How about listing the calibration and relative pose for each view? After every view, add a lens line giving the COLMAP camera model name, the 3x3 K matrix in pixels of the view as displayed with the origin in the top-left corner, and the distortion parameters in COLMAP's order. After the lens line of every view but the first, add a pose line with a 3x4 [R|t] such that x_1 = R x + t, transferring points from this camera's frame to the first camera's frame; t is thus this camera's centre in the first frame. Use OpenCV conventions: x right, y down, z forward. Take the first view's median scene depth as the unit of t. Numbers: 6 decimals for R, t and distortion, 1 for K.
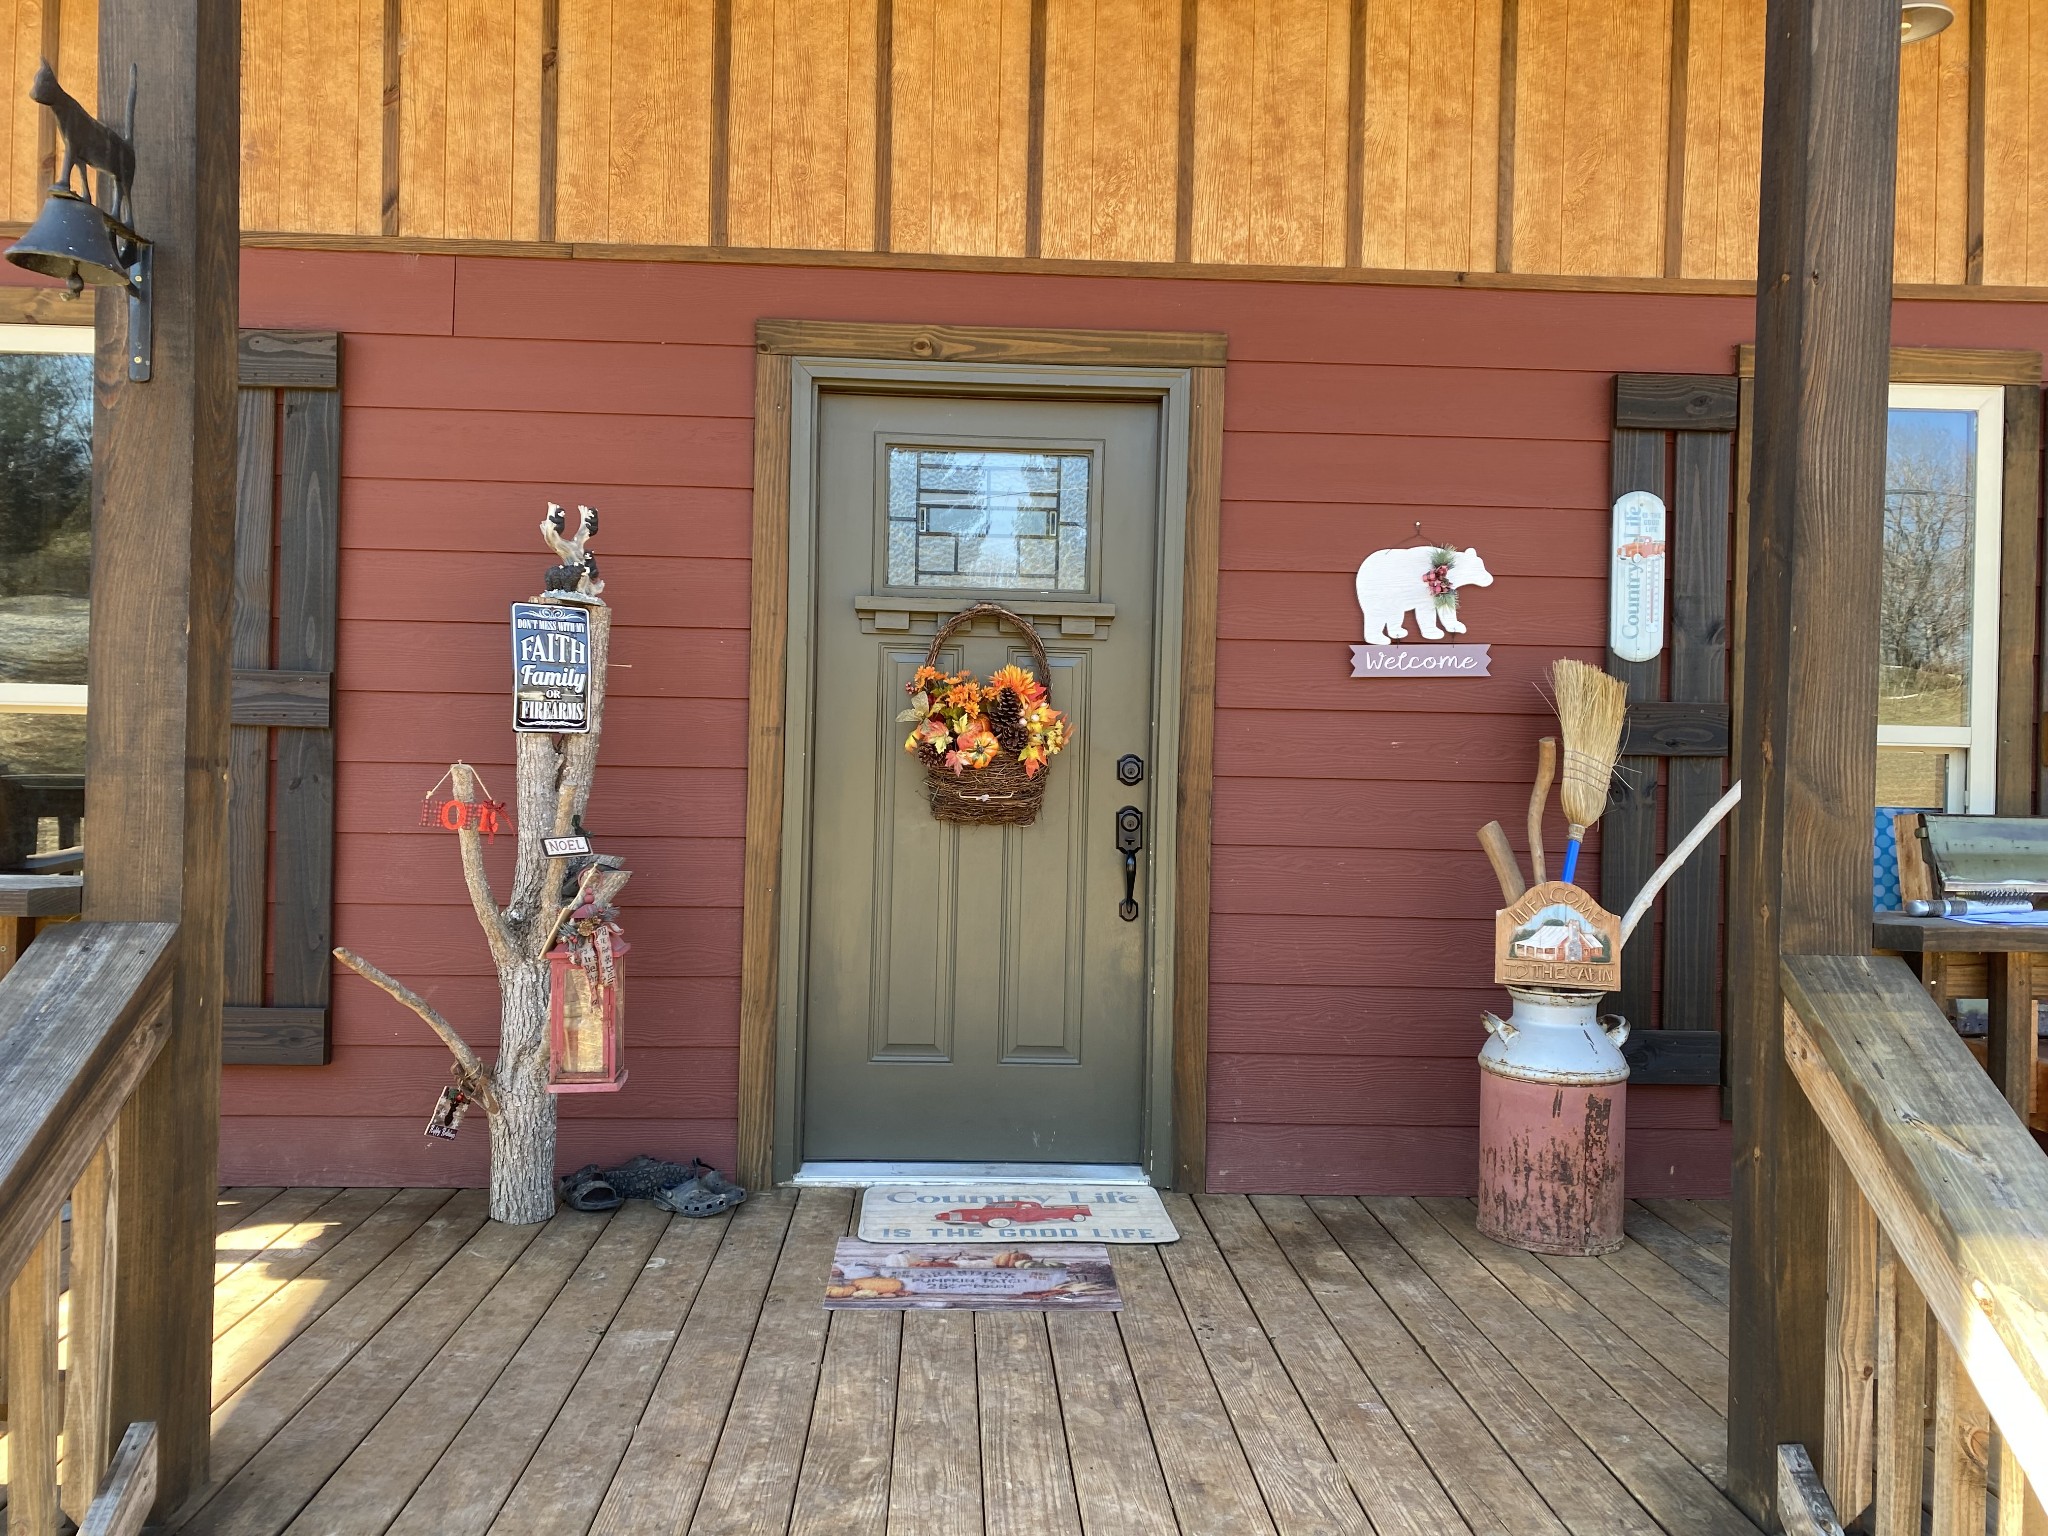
lens RADIAL K [[1583.5, 0, 1033.0], [0, 1583.5, 765.6], [0, 0, 1]] dist [0.038351, -0.062456]
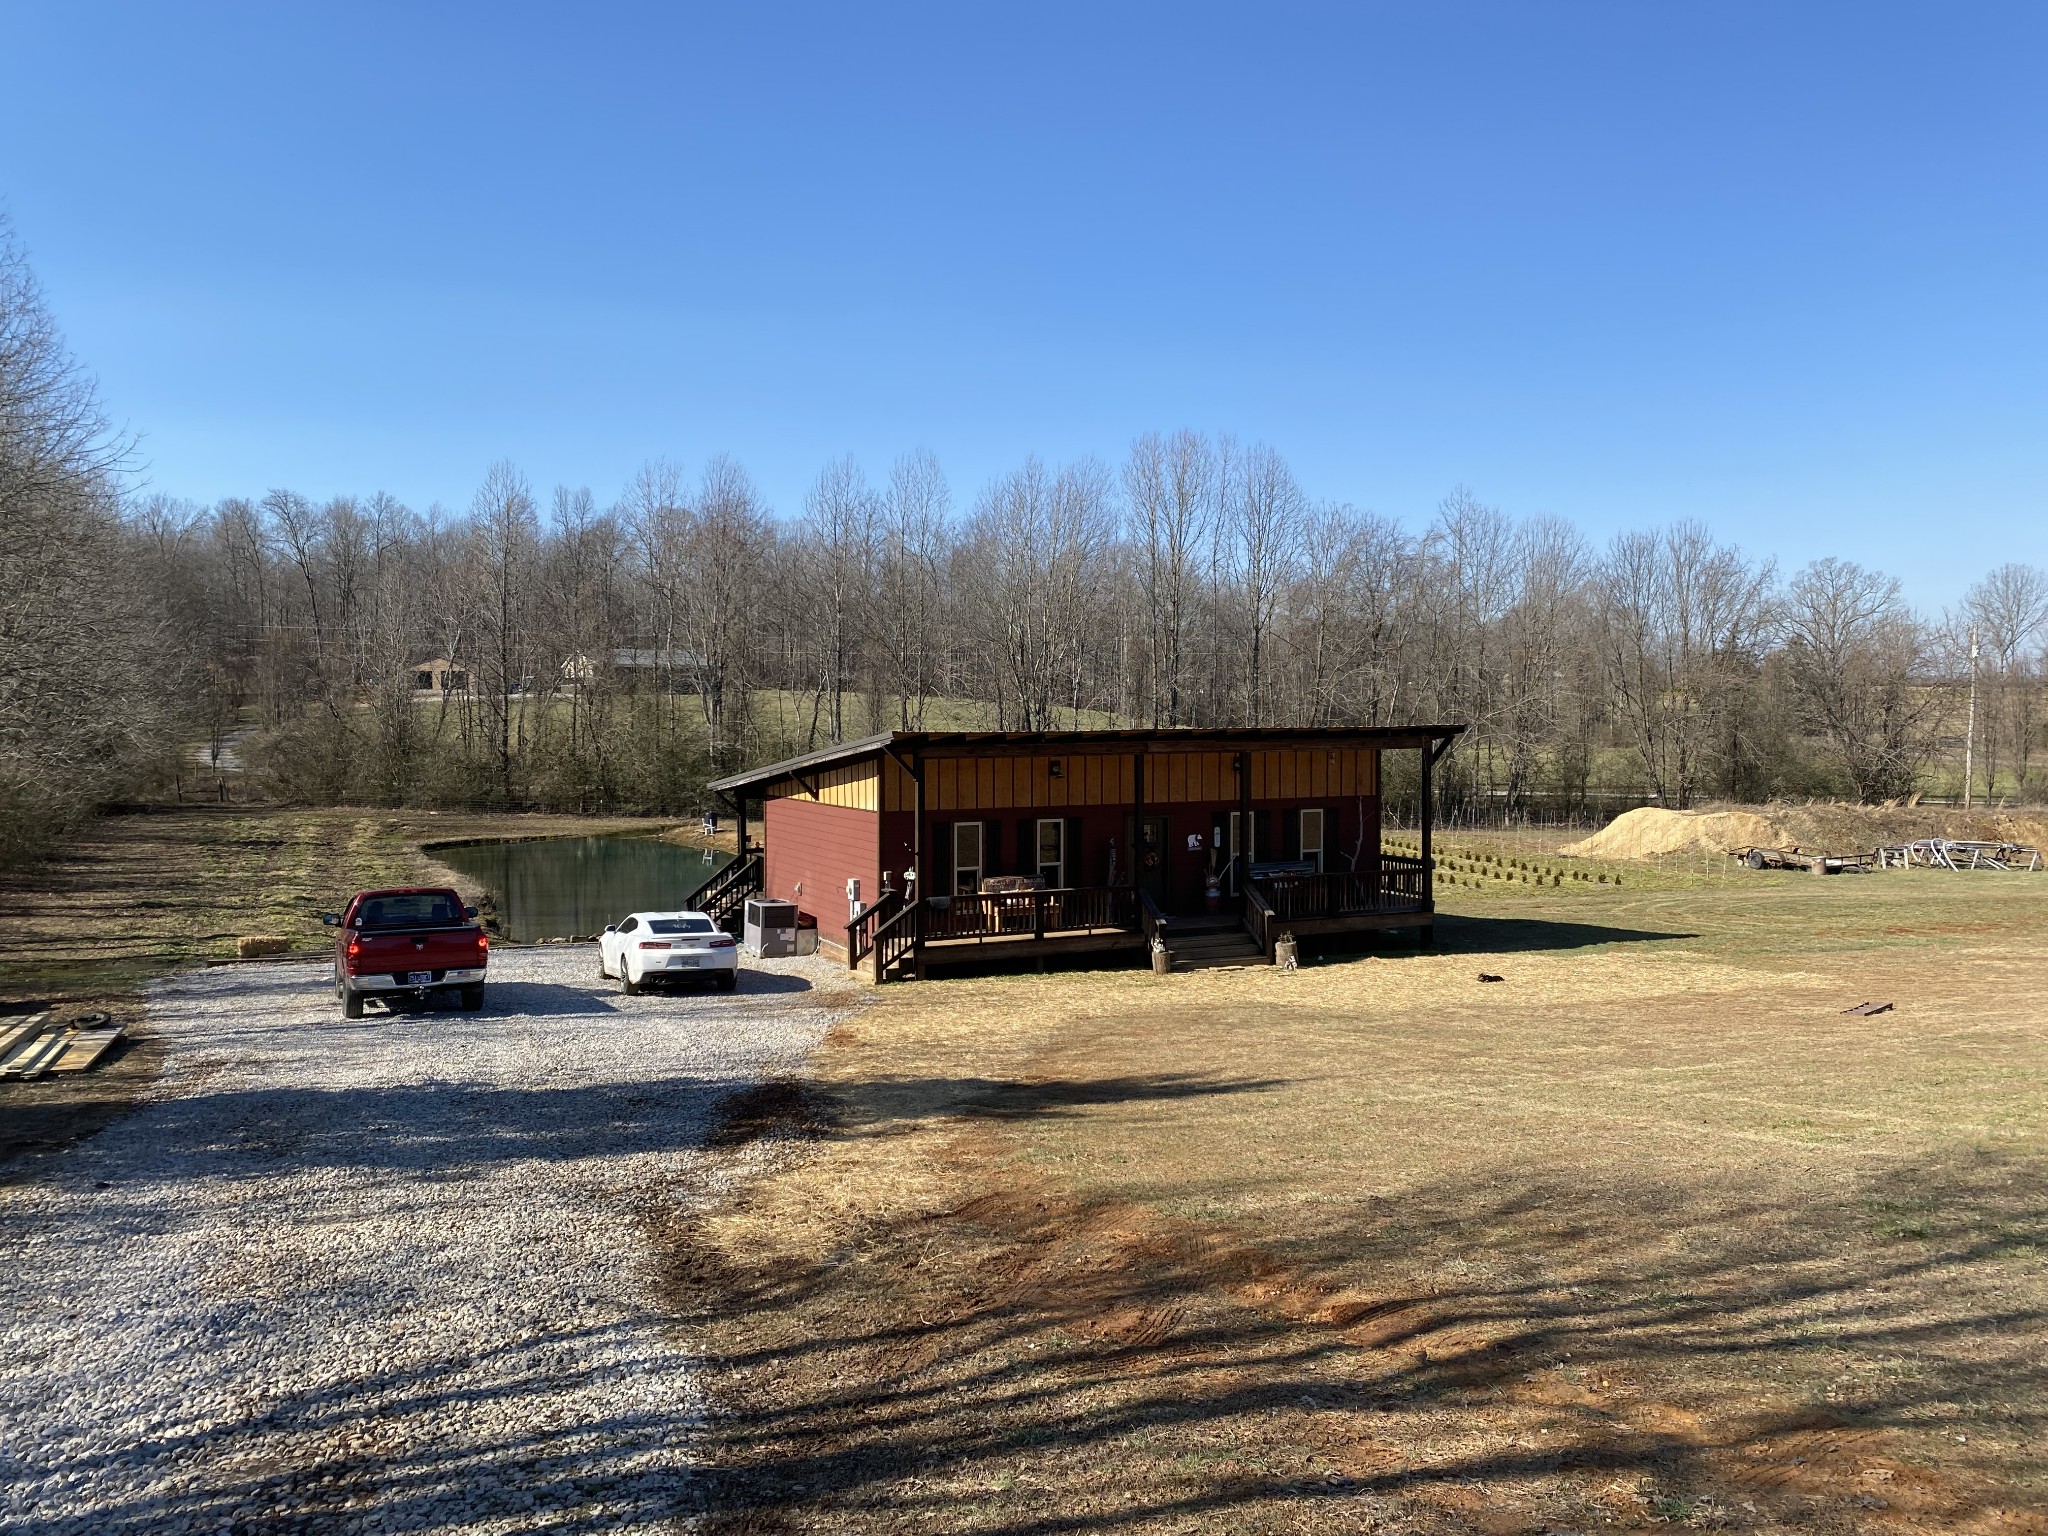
lens RADIAL K [[1583.5, 0, 1028.7], [0, 1583.5, 758.5], [0, 0, 1]] dist [0.038351, -0.062456]
pose [[0.911231, -0.035108, 0.410396, -3.921959], [0.024666, 0.999224, 0.030712, -0.811805], [-0.411156, -0.017863, 0.911390, -6.167165]]
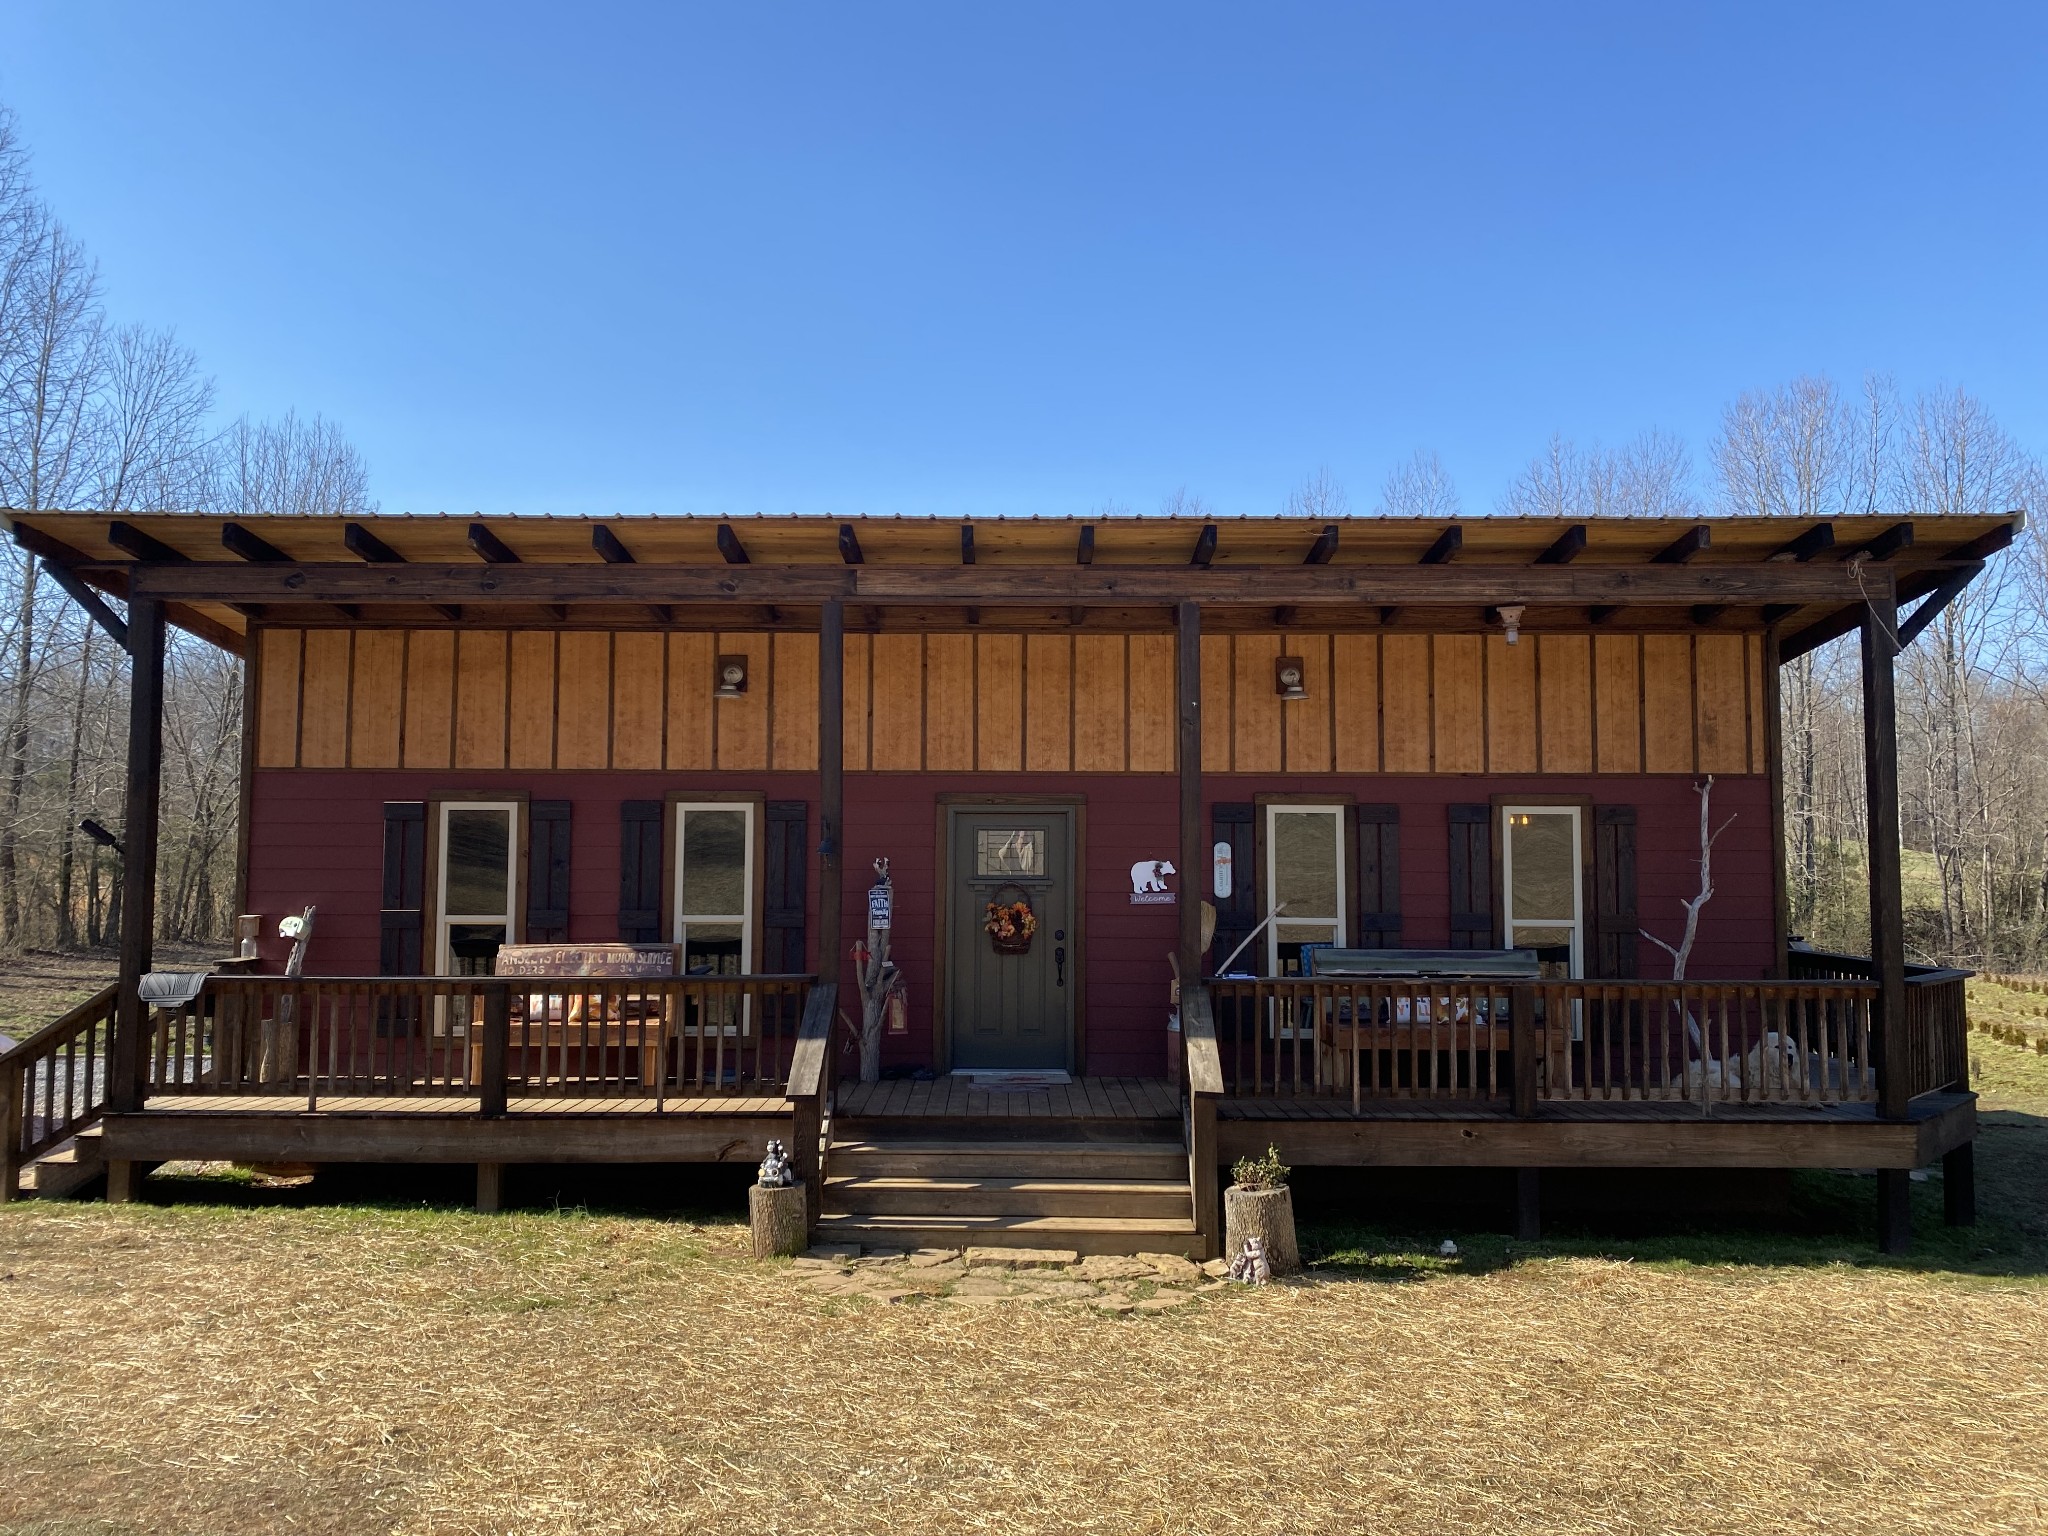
lens RADIAL K [[1583.5, 0, 1028.6], [0, 1583.5, 740.8], [0, 0, 1]] dist [0.038351, -0.062456]
pose [[0.999022, -0.018998, -0.039918, 0.134062], [0.015914, 0.996966, -0.076190, -0.141232], [0.041245, 0.075480, 0.996294, -2.089445]]
